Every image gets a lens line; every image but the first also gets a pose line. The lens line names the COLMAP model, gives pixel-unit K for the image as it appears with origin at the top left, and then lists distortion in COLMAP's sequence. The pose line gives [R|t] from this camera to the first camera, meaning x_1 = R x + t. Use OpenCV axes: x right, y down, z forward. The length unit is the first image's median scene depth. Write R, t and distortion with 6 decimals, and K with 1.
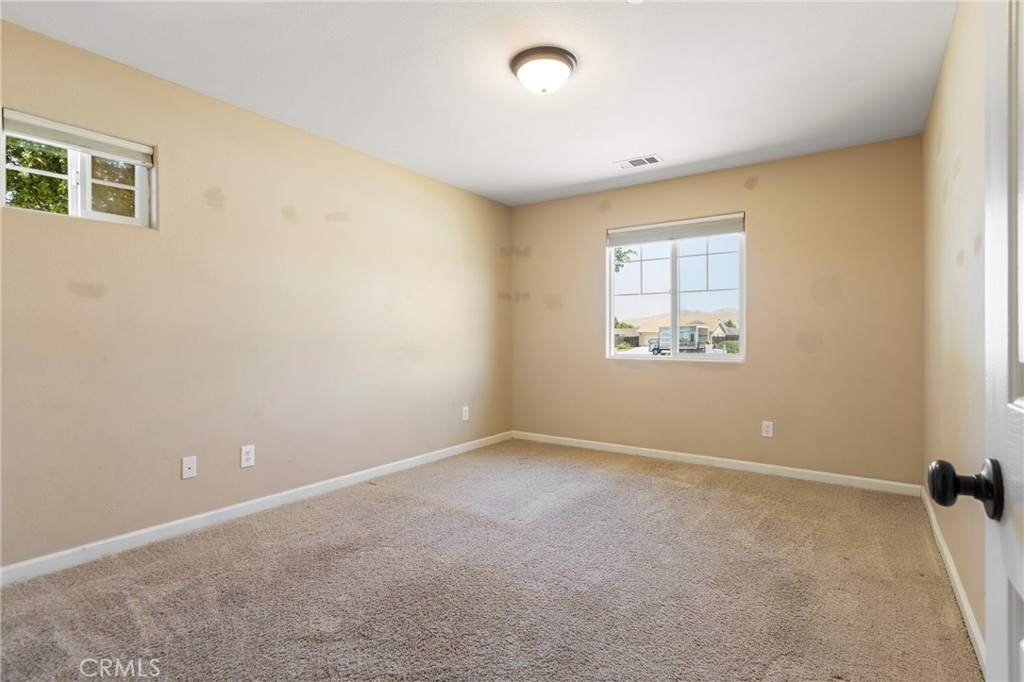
lens RADIAL K [[510.7, 0, 510.1], [0, 510.7, 340.2], [0, 0, 1]] dist [0.017149, 0.000198]
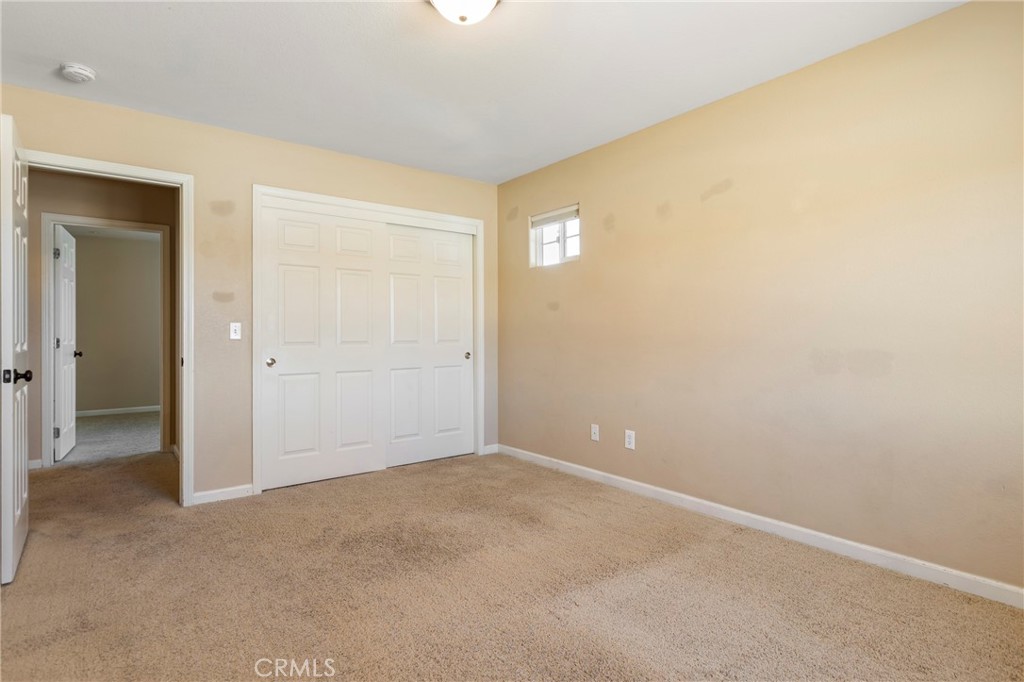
lens RADIAL K [[510.7, 0, 510.2], [0, 510.7, 337.8], [0, 0, 1]] dist [0.017149, 0.000198]
pose [[-0.279298, -0.003895, -0.960197, 0.650594], [-0.014629, 0.999893, 0.000199, 0.005258], [0.960093, 0.014103, -0.279325, 1.065879]]
